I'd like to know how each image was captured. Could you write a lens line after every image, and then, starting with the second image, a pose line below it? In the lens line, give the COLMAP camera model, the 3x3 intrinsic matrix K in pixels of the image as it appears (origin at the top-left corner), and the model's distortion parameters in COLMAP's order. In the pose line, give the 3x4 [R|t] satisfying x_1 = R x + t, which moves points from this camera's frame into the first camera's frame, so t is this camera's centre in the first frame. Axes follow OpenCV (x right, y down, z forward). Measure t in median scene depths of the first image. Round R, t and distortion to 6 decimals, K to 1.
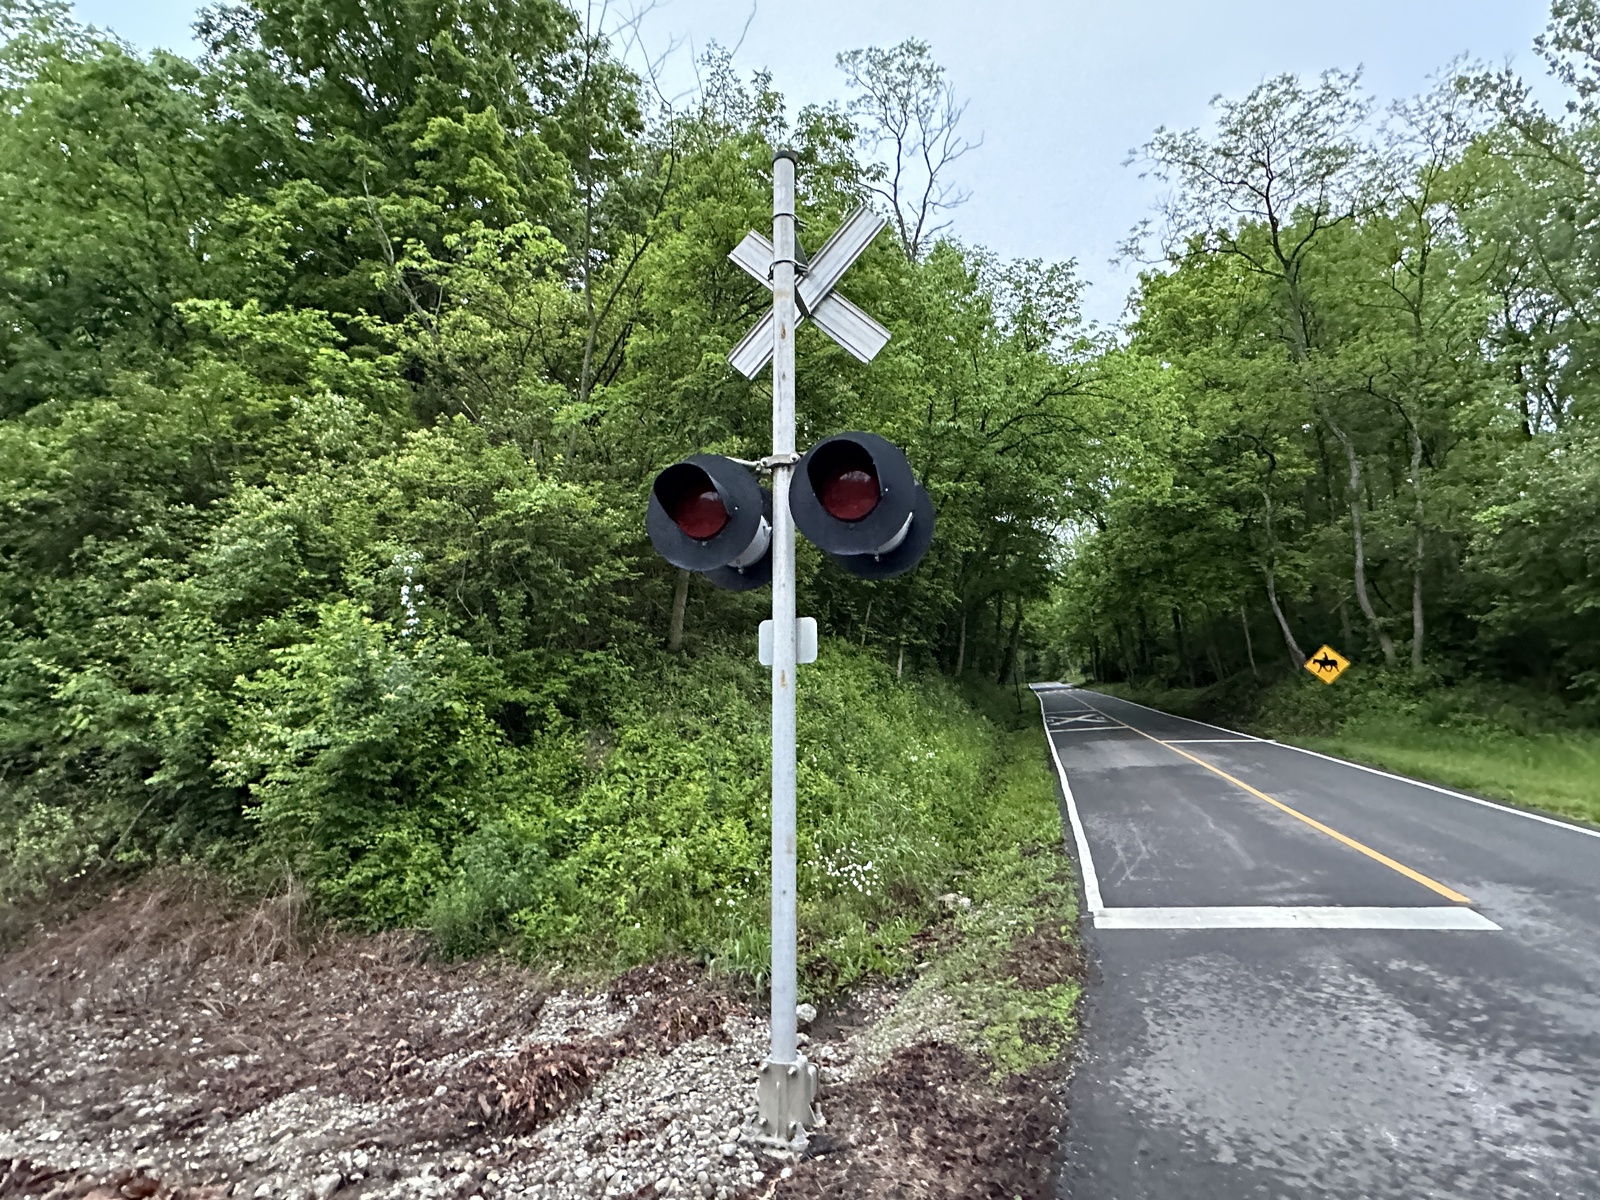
lens RADIAL K [[843.4, 0, 800.0], [0, 843.4, 600.0], [0, 0, 1]] dist [0.001206, 0.000939]
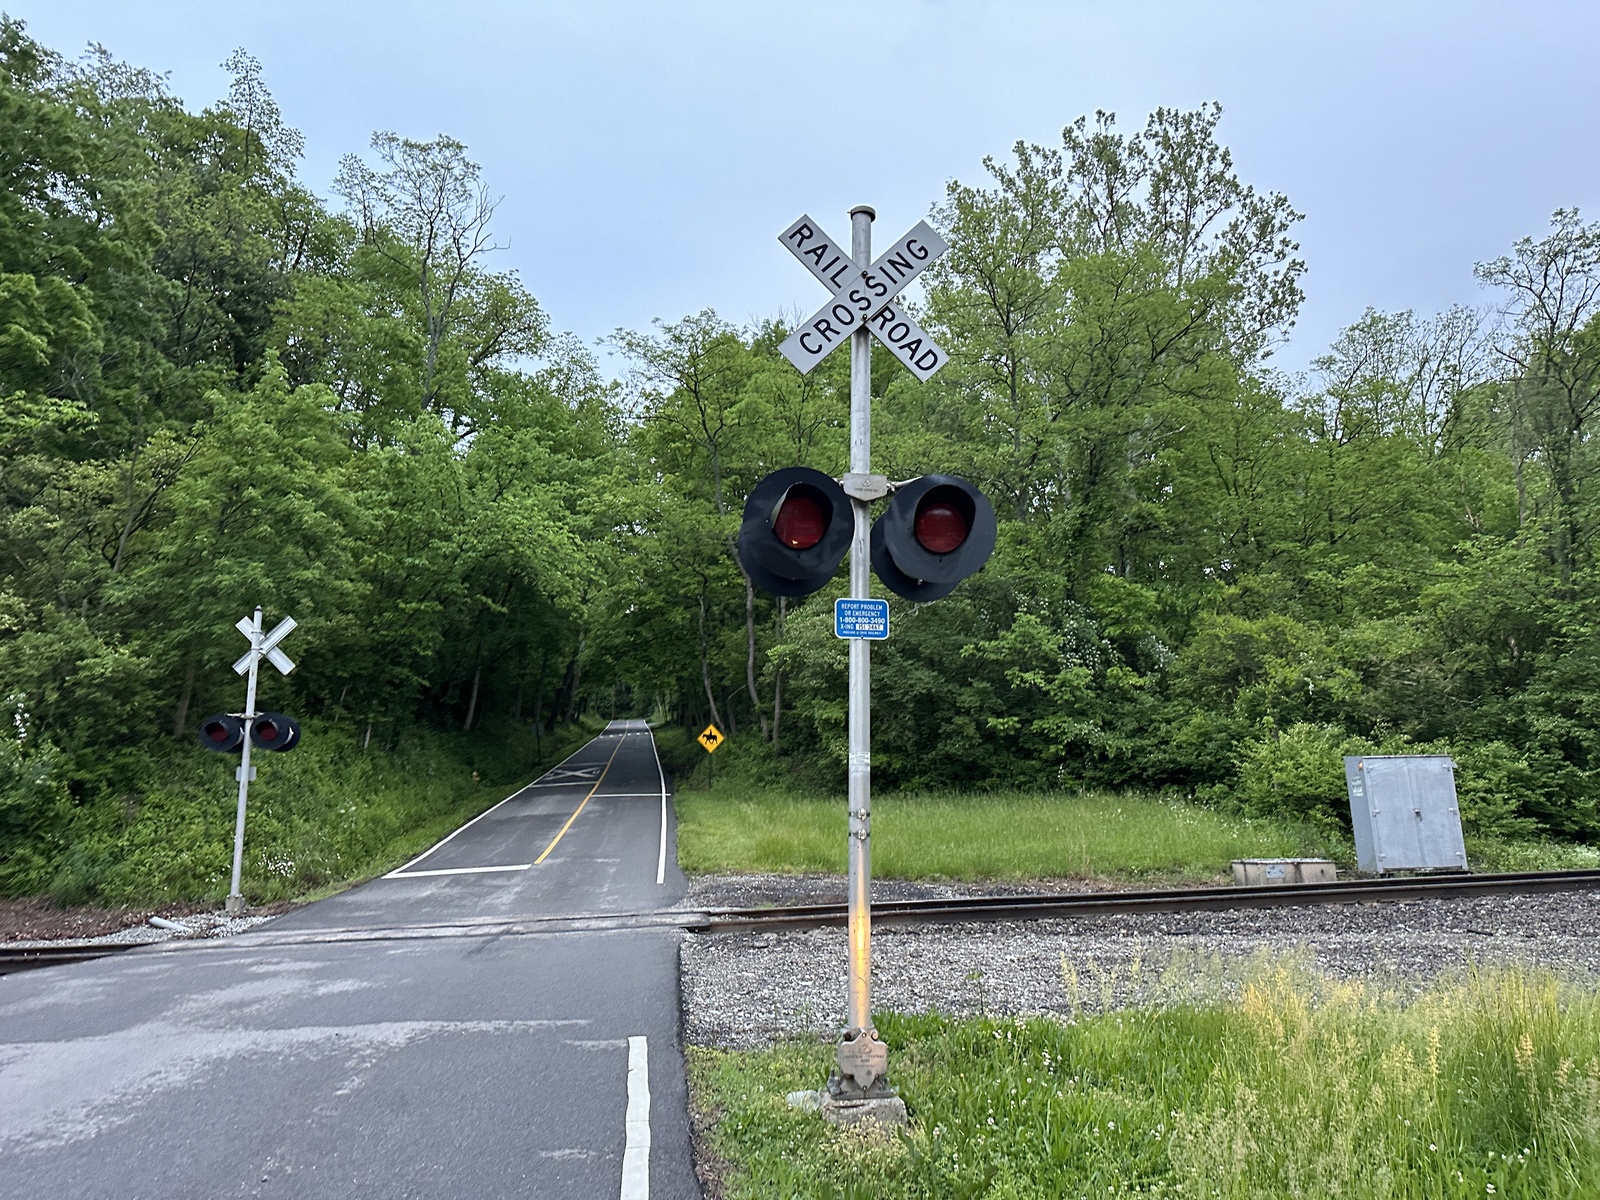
lens RADIAL K [[1175.6, 0, 842.1], [0, 1175.6, 558.0], [0, 0, 1]] dist [0.085501, -0.082906]
pose [[0.910472, 0.081081, 0.405545, 0.059691], [-0.070834, 0.996676, -0.040241, -0.391564], [-0.407460, 0.007912, 0.913189, -2.152286]]
